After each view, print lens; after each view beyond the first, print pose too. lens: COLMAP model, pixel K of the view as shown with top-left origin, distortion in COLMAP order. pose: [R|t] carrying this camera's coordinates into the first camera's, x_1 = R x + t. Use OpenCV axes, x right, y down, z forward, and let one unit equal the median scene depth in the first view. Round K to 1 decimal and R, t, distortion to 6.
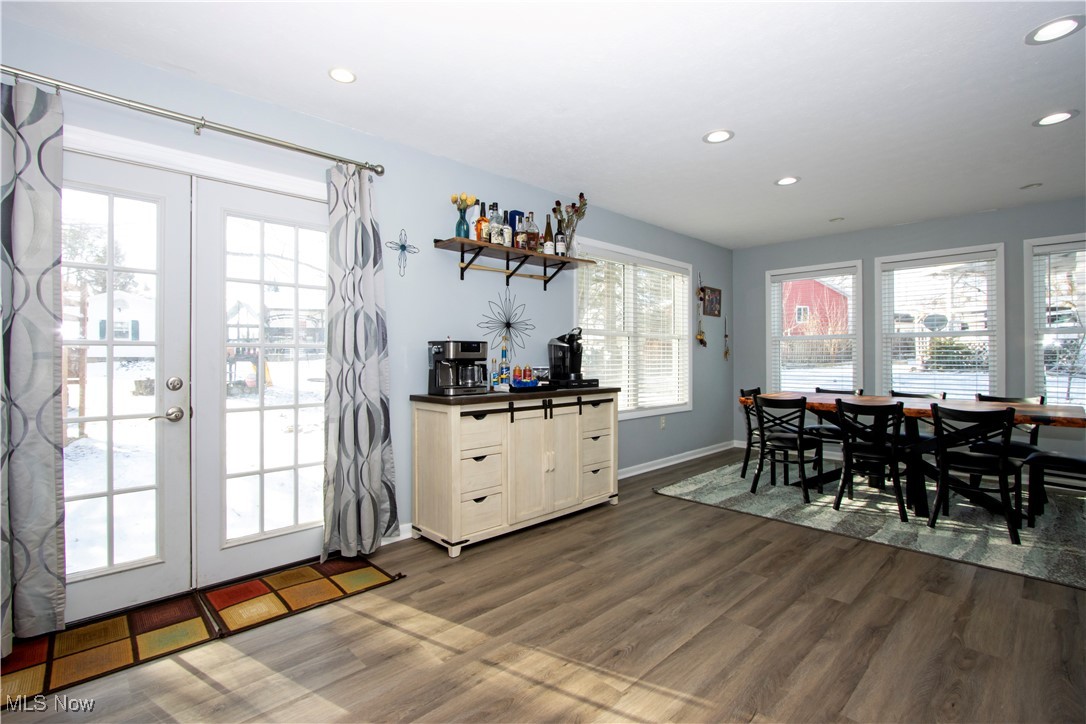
lens RADIAL K [[501.9, 0, 542.6], [0, 501.9, 354.8], [0, 0, 1]] dist [-0.018578, 0.002460]
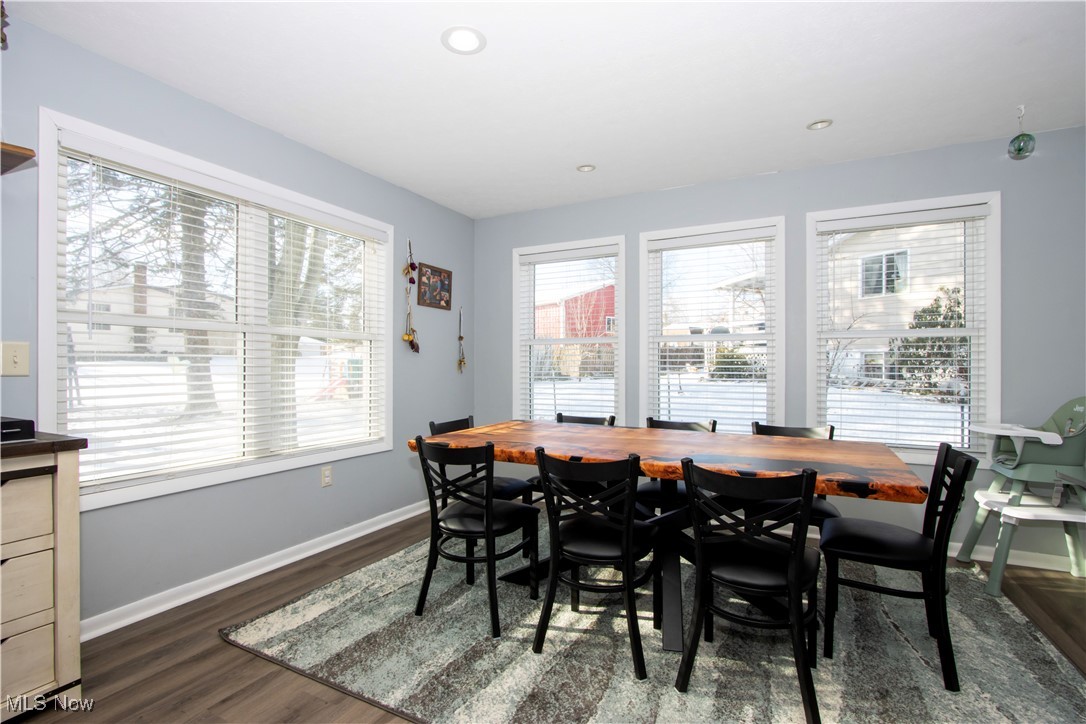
lens RADIAL K [[501.9, 0, 545.1], [0, 501.9, 366.5], [0, 0, 1]] dist [-0.018578, 0.002460]
pose [[0.946469, 0.002971, 0.322781, 0.410015], [-0.004709, 0.999978, 0.004605, -0.001682], [-0.322761, -0.005879, 0.946462, 0.472807]]
